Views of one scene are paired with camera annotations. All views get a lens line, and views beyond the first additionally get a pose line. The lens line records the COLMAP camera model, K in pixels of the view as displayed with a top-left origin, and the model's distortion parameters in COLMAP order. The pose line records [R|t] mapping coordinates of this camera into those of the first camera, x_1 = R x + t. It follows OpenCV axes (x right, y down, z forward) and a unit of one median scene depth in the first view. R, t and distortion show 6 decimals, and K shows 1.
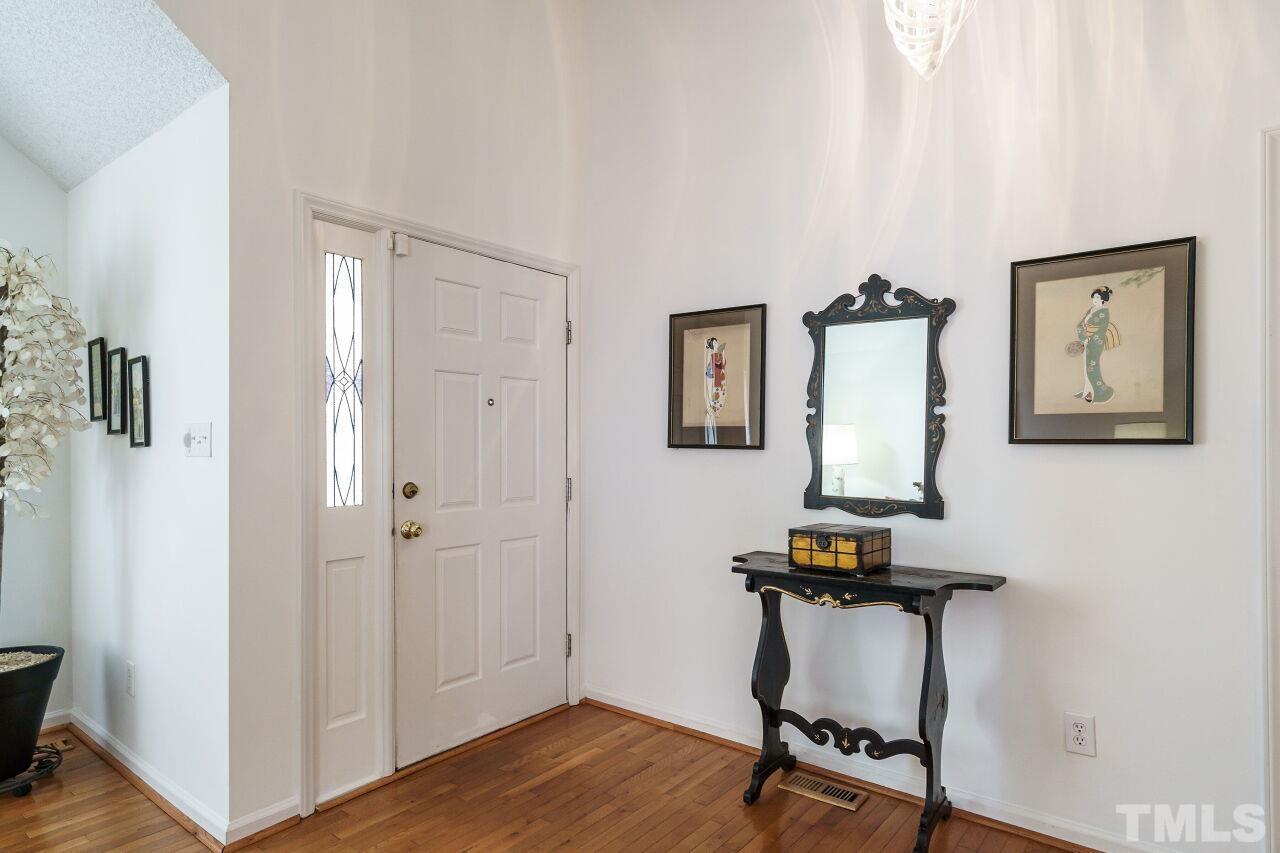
lens RADIAL K [[722.6, 0, 648.1], [0, 722.6, 458.0], [0, 0, 1]] dist [0.003375, 0.000221]
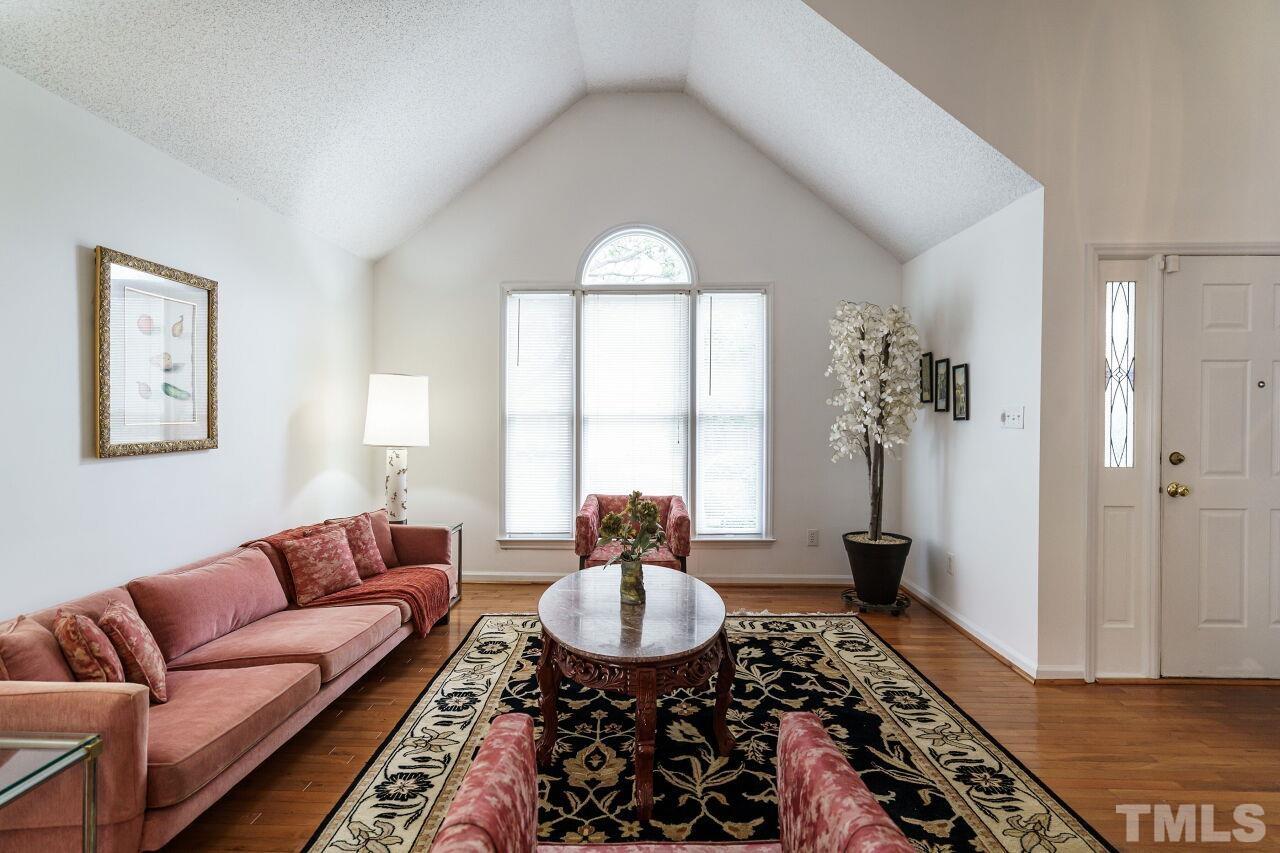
lens RADIAL K [[628.9, 0, 641.4], [0, 628.9, 416.5], [0, 0, 1]] dist [0.000544, 0.003369]
pose [[0.606447, 0.012445, -0.795026, -0.024800], [-0.019727, 0.999805, 0.000603, -0.010750], [0.794879, 0.015317, 0.606575, -0.421292]]
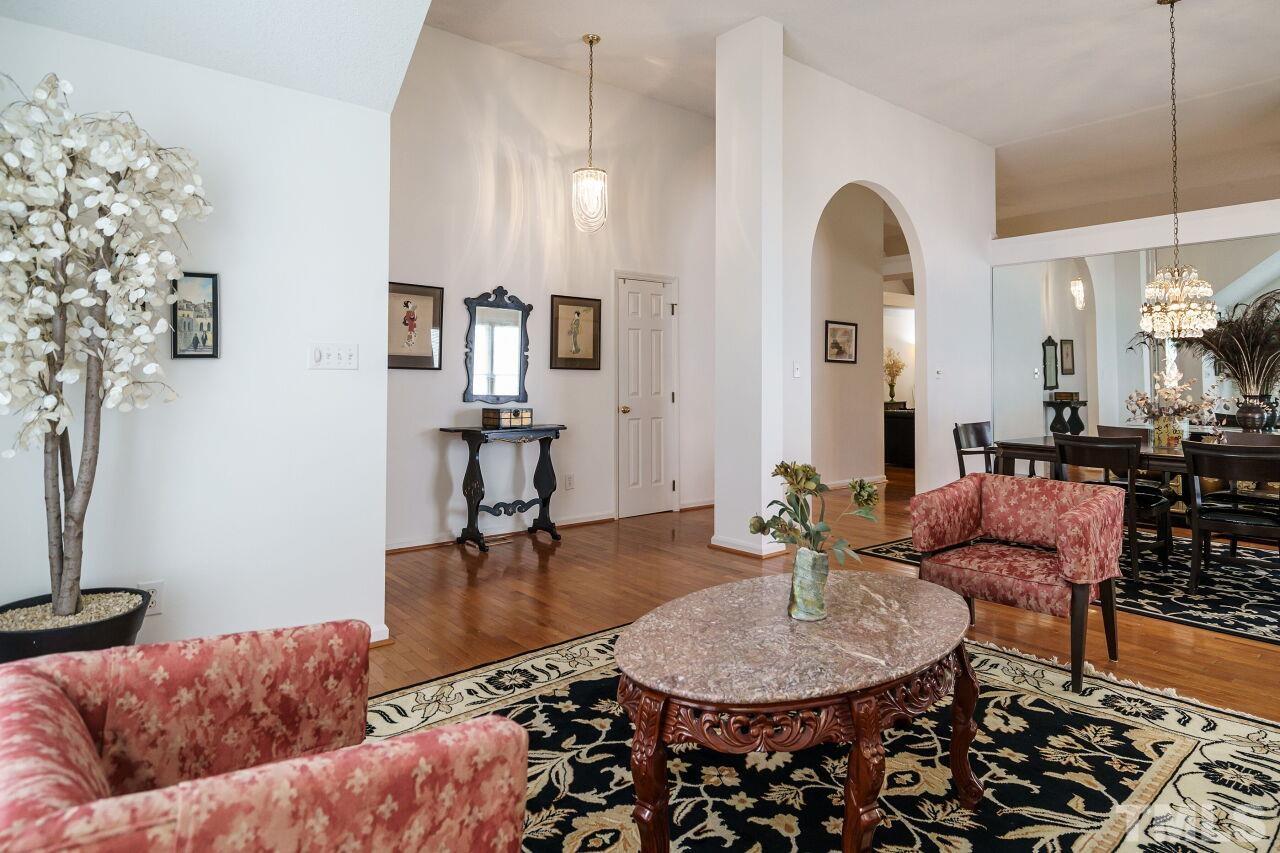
lens RADIAL K [[722.6, 0, 636.6], [0, 722.6, 399.0], [0, 0, 1]] dist [0.003375, 0.000221]
pose [[0.216915, -0.023776, 0.975901, -1.565564], [0.010893, 0.999700, 0.021935, 0.026505], [-0.976130, 0.005872, 0.217109, 0.168892]]
